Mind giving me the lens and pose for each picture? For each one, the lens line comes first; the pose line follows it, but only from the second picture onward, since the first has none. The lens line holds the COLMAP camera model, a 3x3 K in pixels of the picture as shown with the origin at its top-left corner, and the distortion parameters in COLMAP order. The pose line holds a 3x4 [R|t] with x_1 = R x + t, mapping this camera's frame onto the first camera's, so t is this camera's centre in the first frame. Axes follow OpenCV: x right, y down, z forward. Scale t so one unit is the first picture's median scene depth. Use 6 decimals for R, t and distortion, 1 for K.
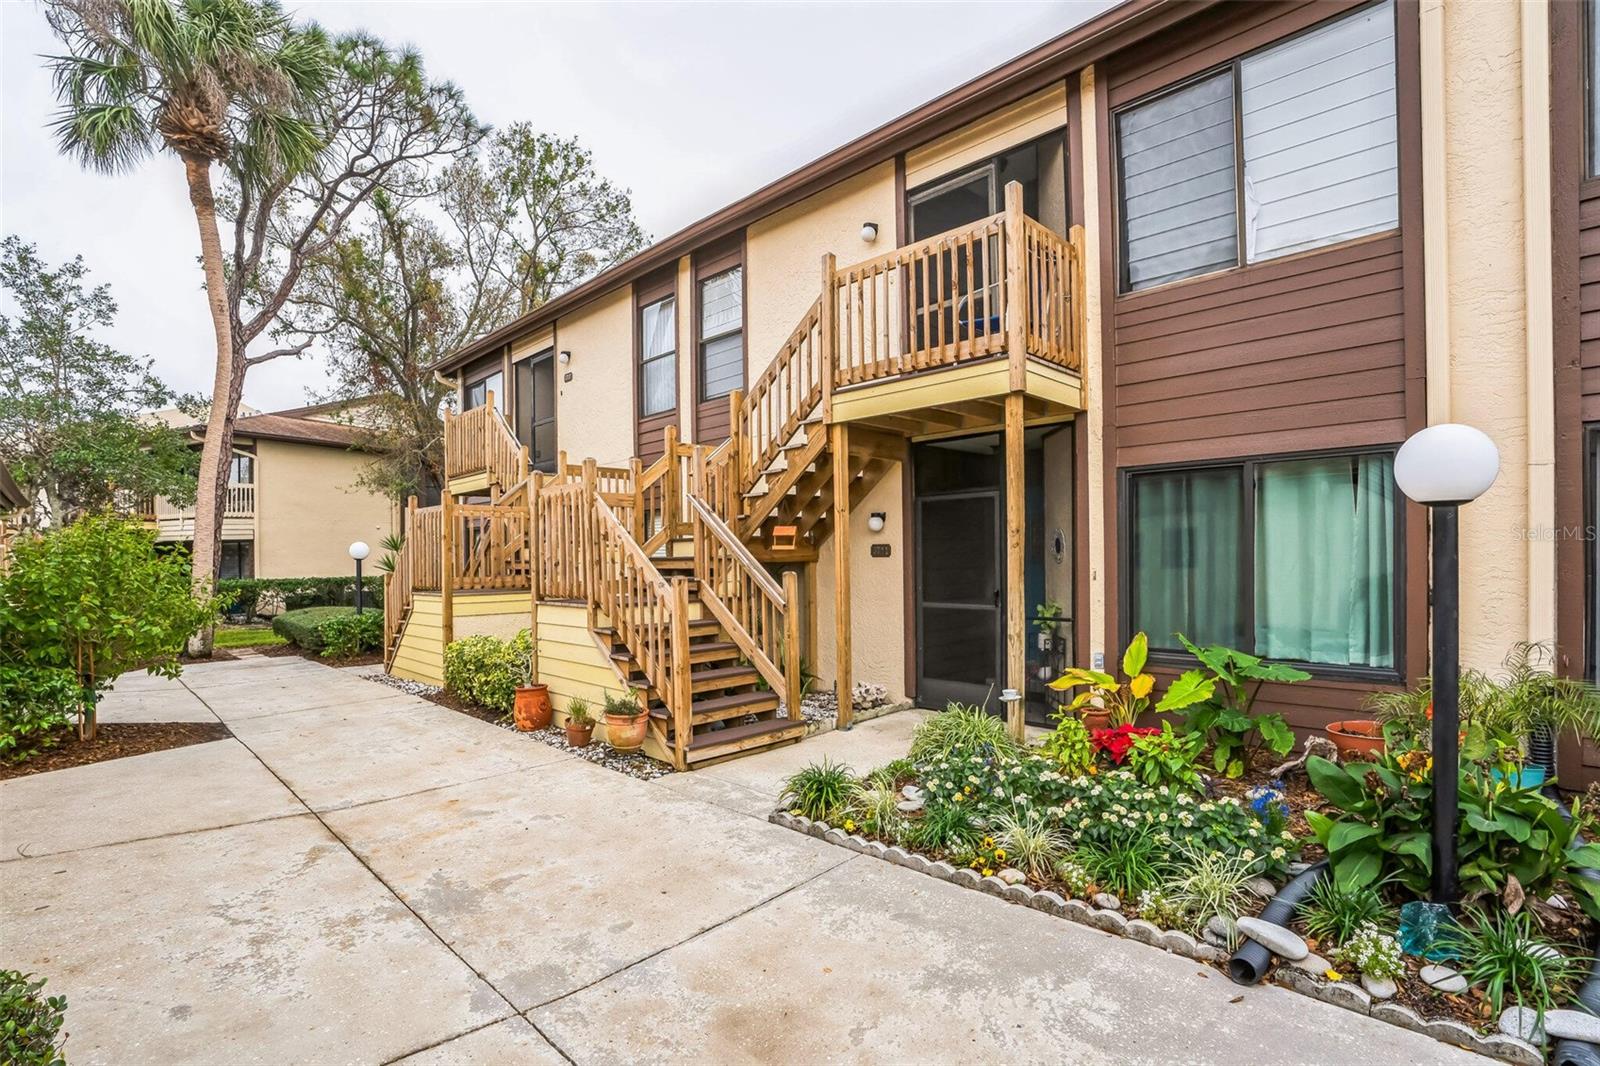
lens RADIAL K [[763.8, 0, 806.7], [0, 763.8, 534.9], [0, 0, 1]] dist [-0.062644, 0.025922]
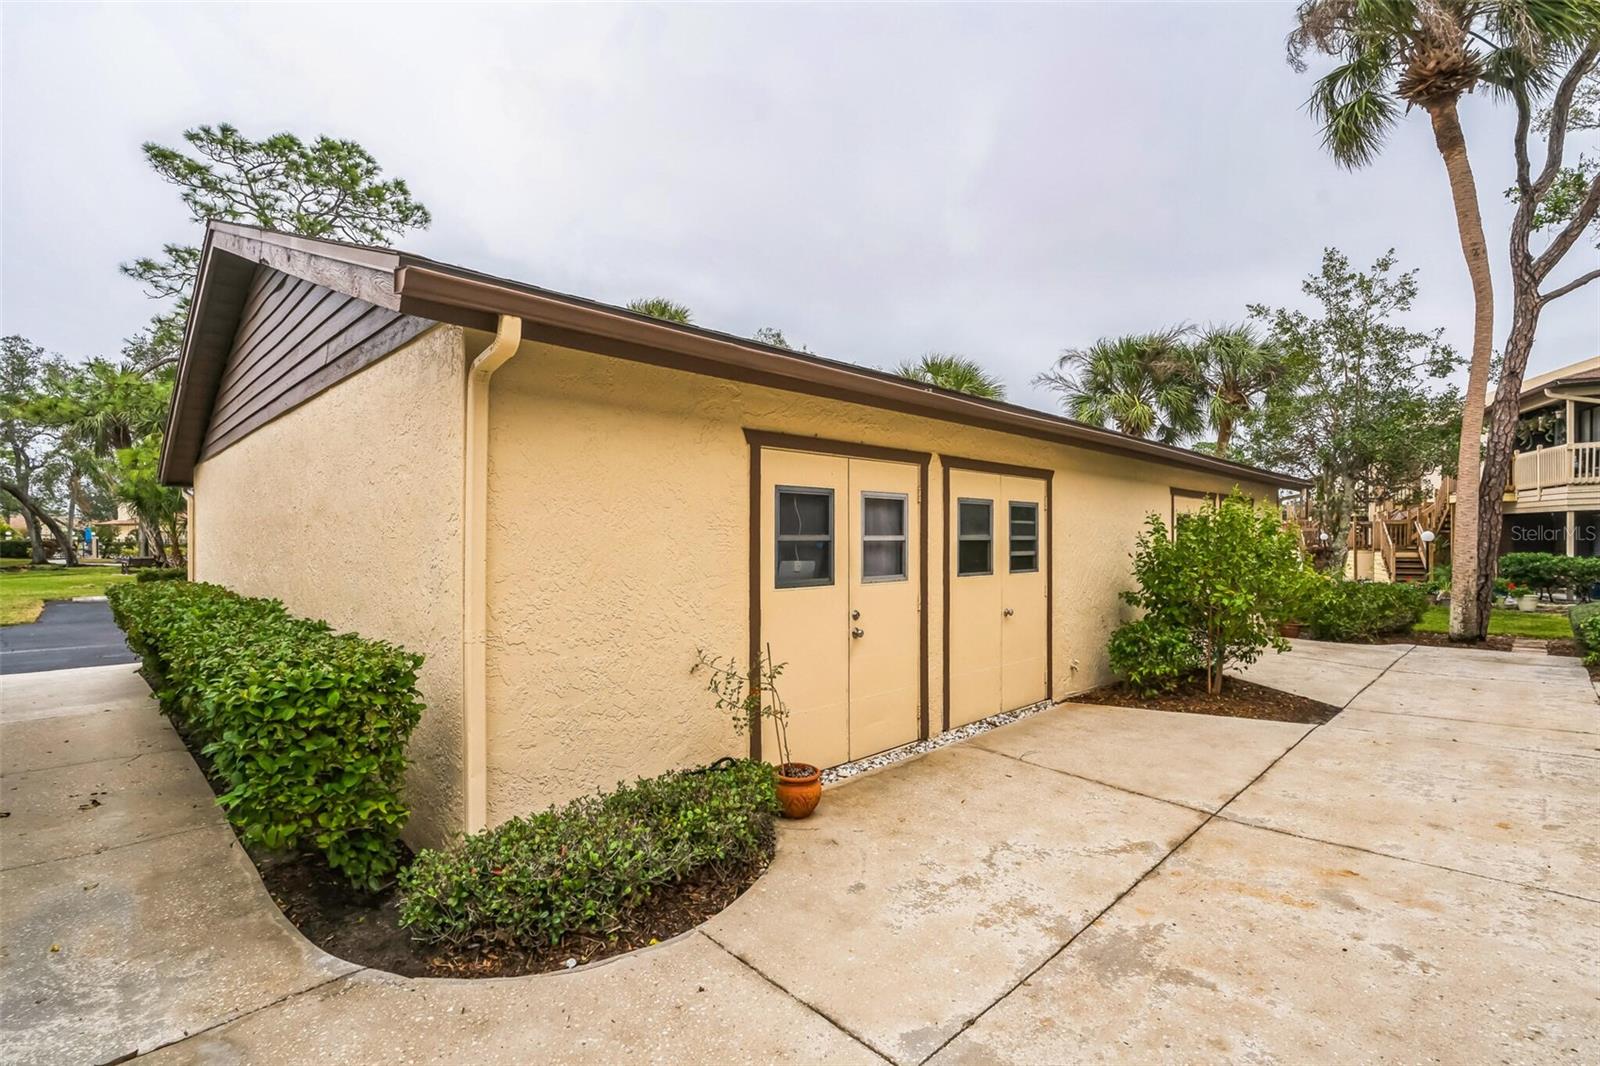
lens RADIAL K [[763.8, 0, 806.7], [0, 763.8, 534.9], [0, 0, 1]] dist [-0.062644, 0.025922]
pose [[-0.006670, 0.008132, -0.999945, 0.221668], [0.031323, 0.999478, 0.007919, 0.000518], [0.999487, -0.031268, -0.006921, 0.416405]]
